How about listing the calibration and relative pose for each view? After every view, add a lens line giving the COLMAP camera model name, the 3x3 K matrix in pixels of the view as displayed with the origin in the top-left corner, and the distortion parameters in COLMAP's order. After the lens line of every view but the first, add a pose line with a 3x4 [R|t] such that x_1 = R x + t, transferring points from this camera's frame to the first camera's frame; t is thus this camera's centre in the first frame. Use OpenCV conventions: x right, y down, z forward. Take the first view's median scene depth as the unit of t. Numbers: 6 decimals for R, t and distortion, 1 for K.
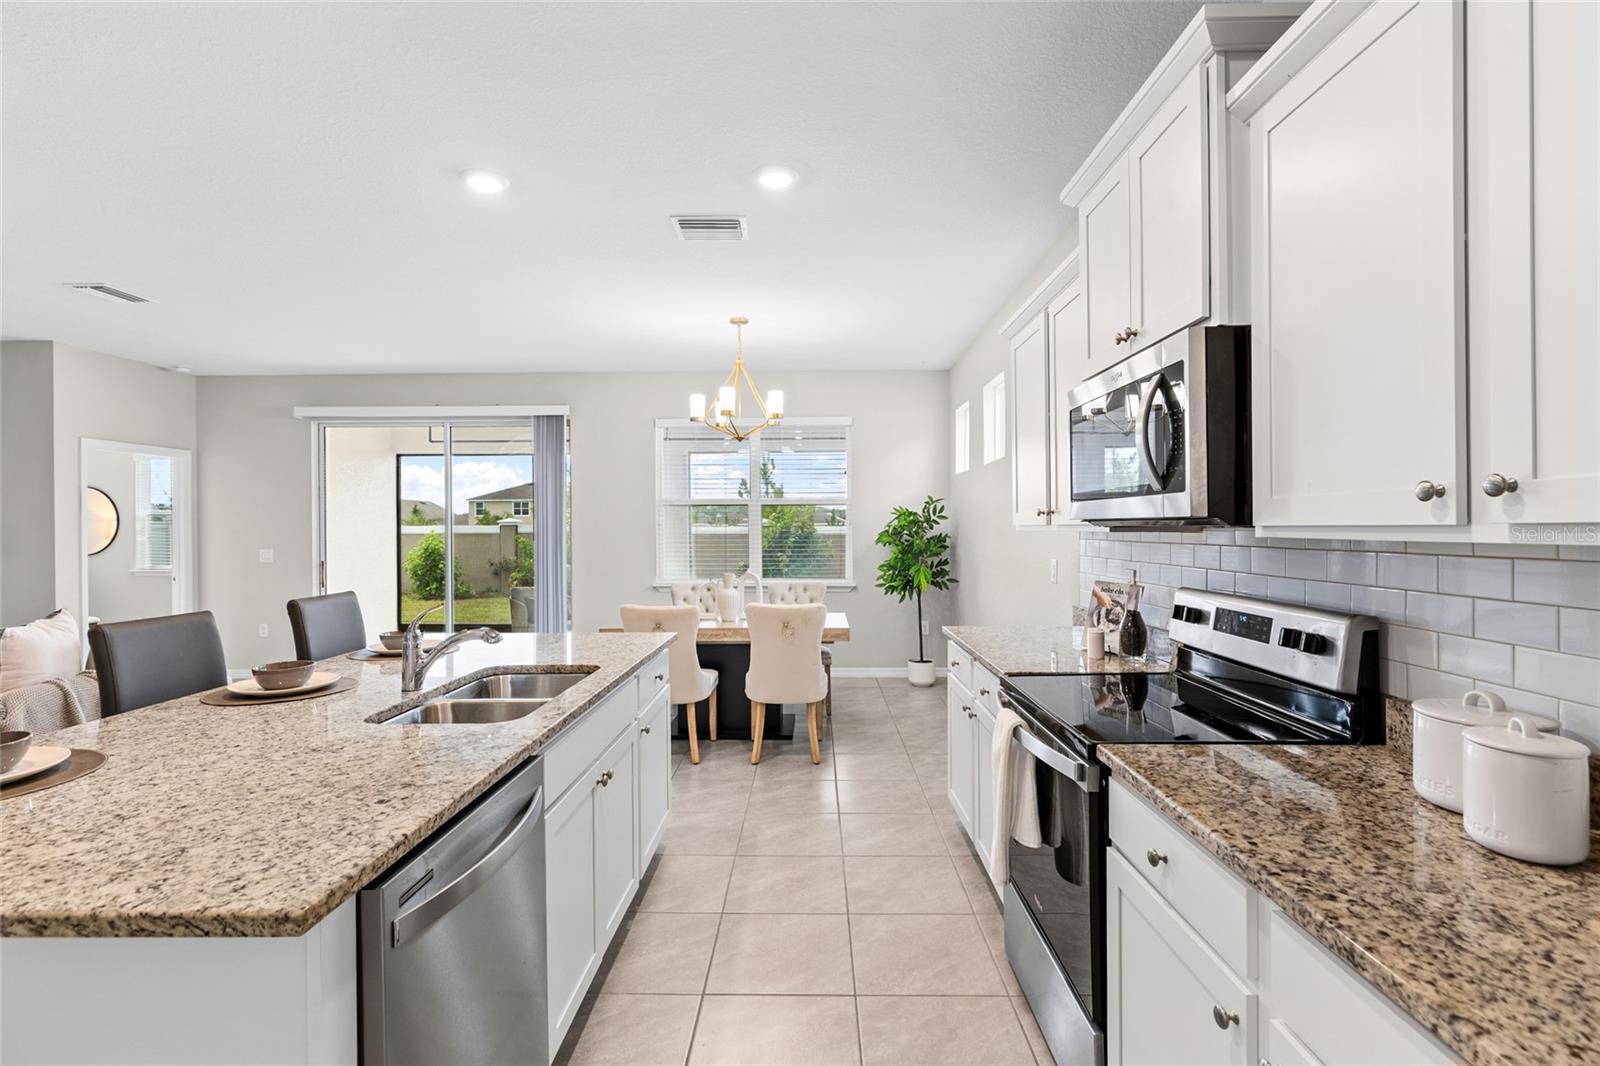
lens RADIAL K [[717.4, 0, 805.7], [0, 717.4, 524.1], [0, 0, 1]] dist [0.003843, 0.000532]
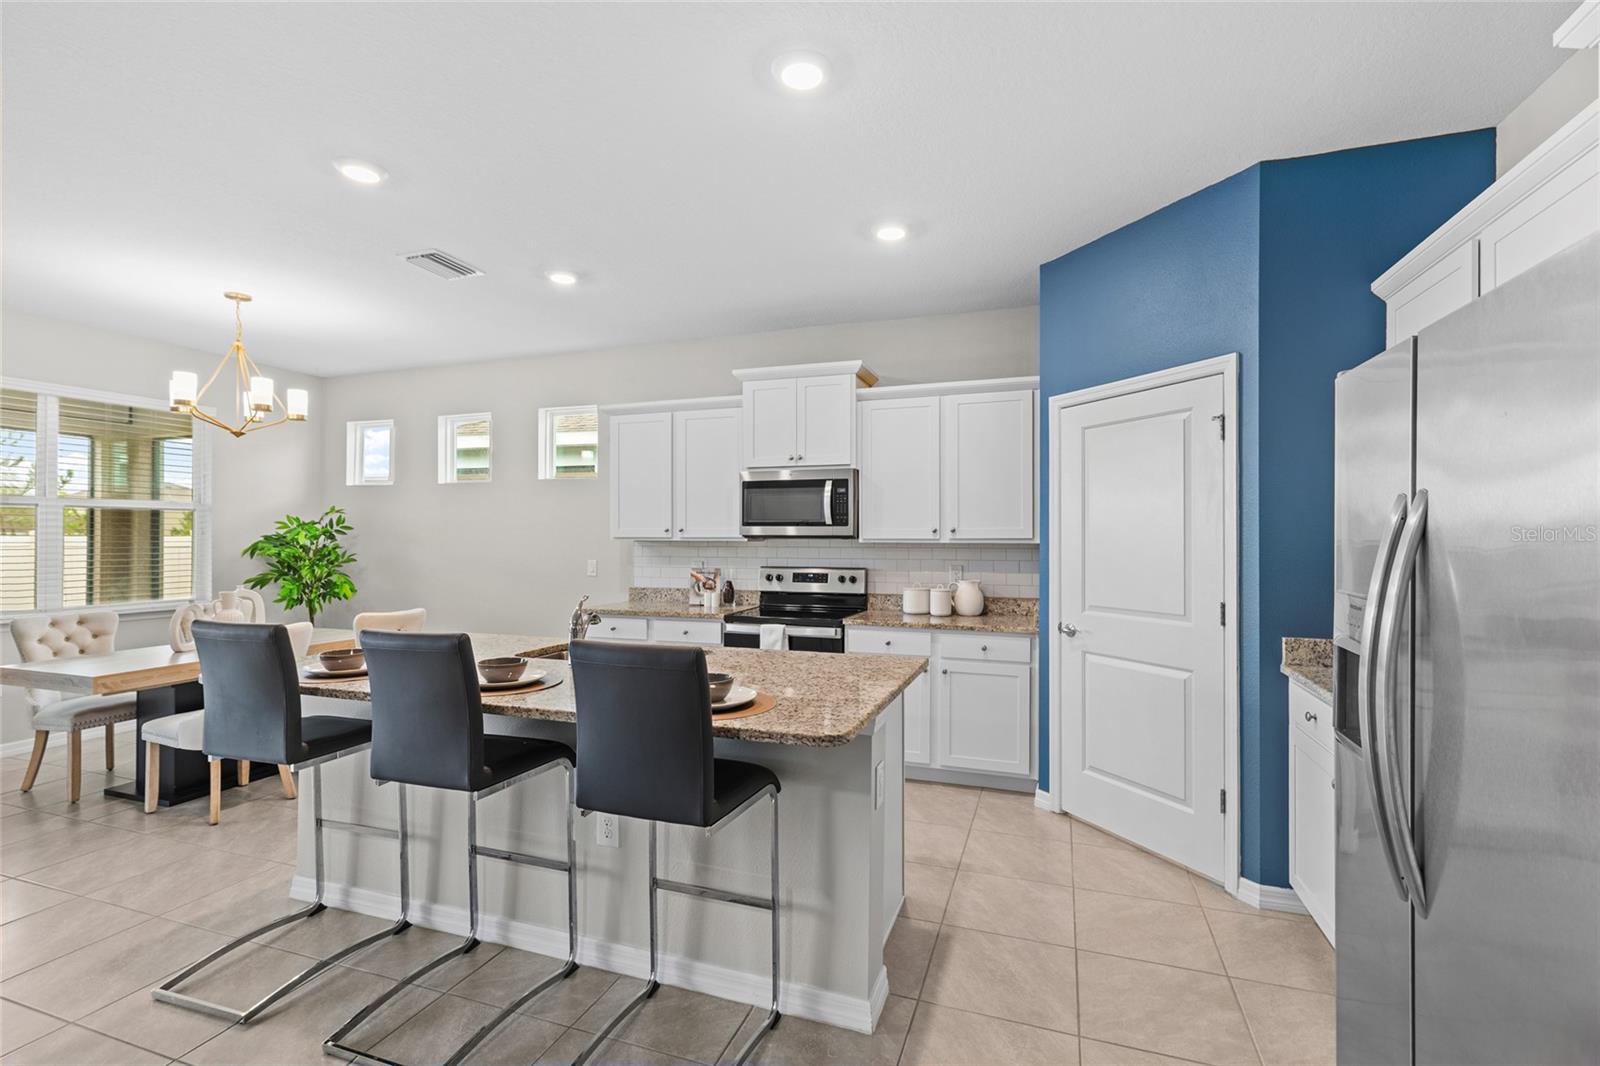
lens RADIAL K [[724.0, 0, 804.6], [0, 724.0, 538.9], [0, 0, 1]] dist [-0.001479, -0.000108]
pose [[0.309015, 0.002836, 0.951053, -0.747400], [-0.006855, 0.999976, -0.000754, 0.002357], [-0.951032, -0.006287, 0.309027, 0.094963]]
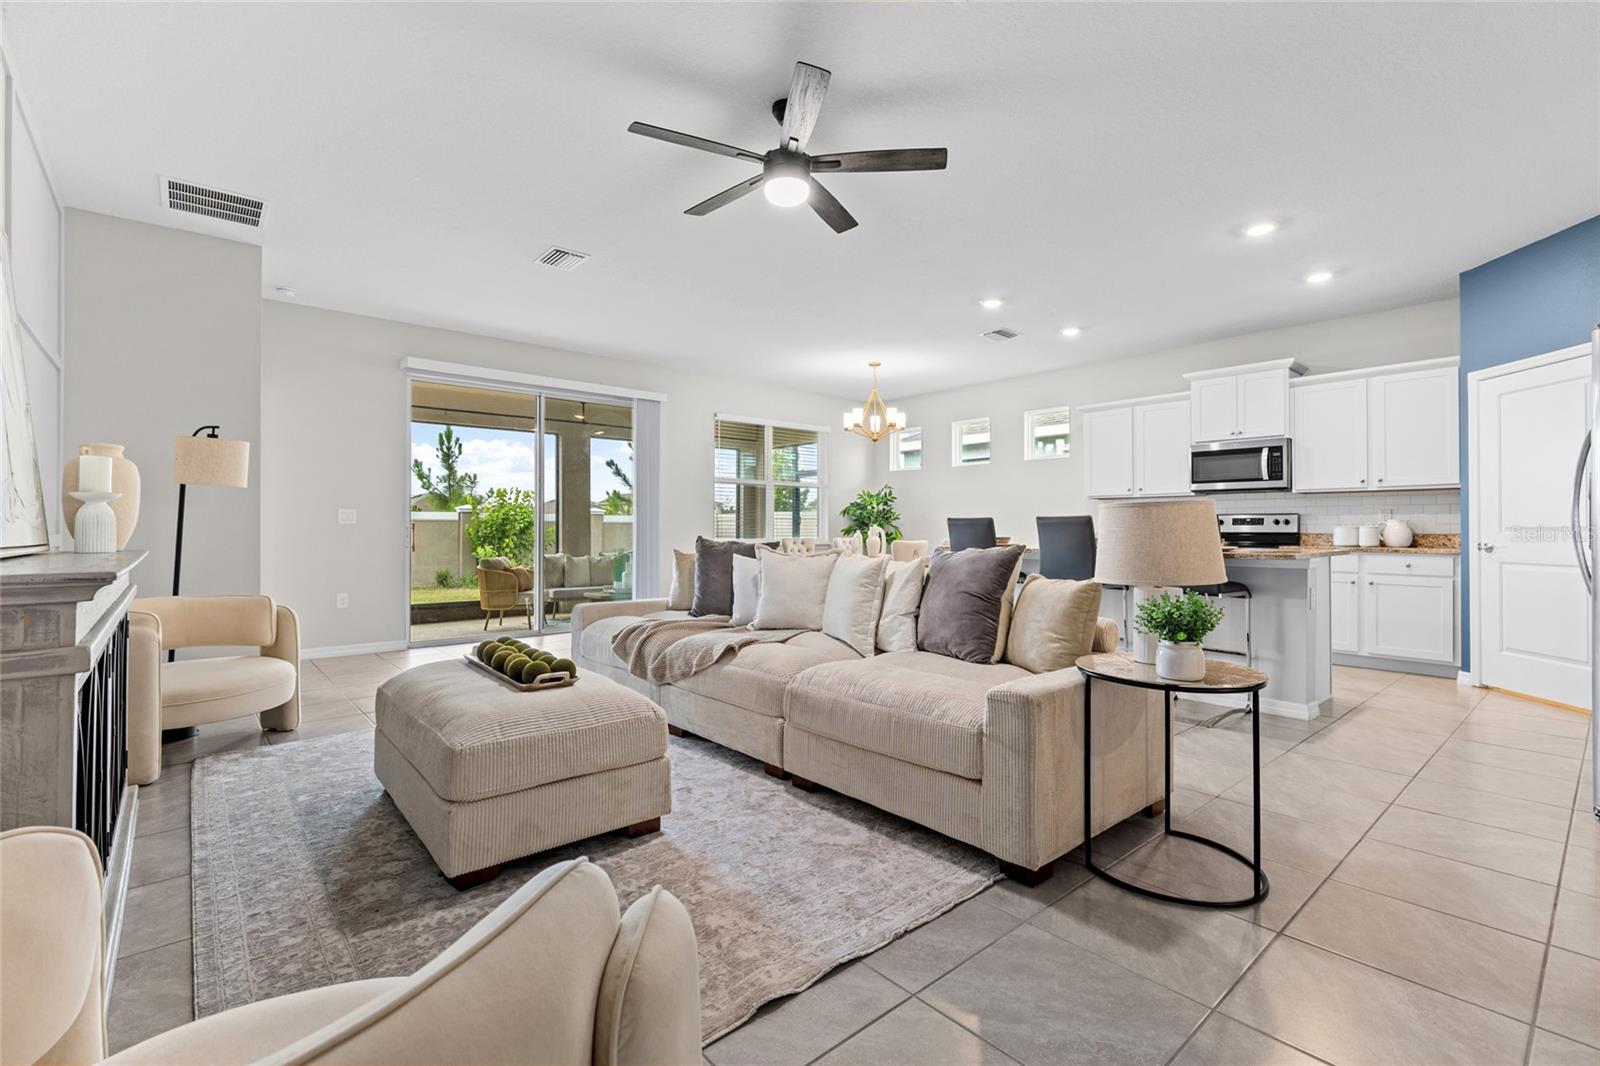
lens RADIAL K [[711.8, 0, 797.7], [0, 711.8, 522.5], [0, 0, 1]] dist [-0.000113, -0.000013]
pose [[0.741271, 0.011693, 0.671104, -1.323912], [-0.007740, 0.999931, -0.008872, 0.078024], [-0.671161, 0.001382, 0.741310, -0.027295]]
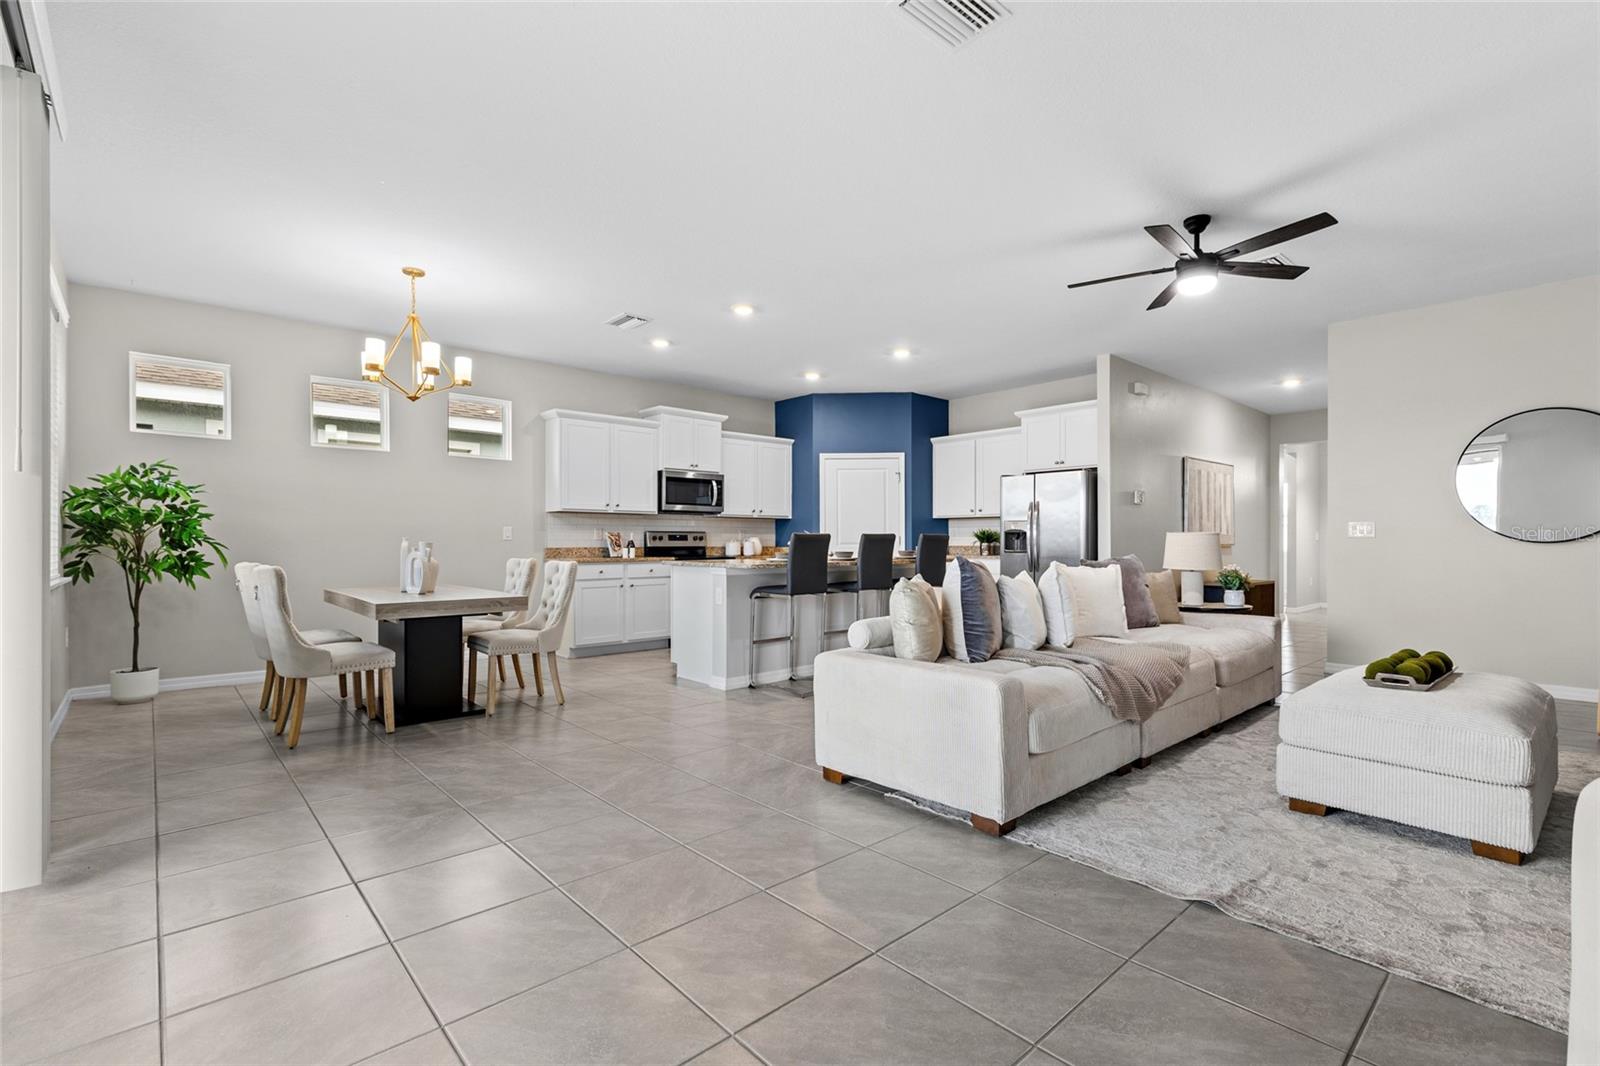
lens RADIAL K [[724.0, 0, 804.6], [0, 724.0, 538.9], [0, 0, 1]] dist [-0.001479, -0.000108]
pose [[-0.686703, 0.011098, 0.726853, -1.198812], [0.002827, 0.999917, -0.012596, 0.082370], [-0.726933, -0.006595, -0.686677, 1.364743]]
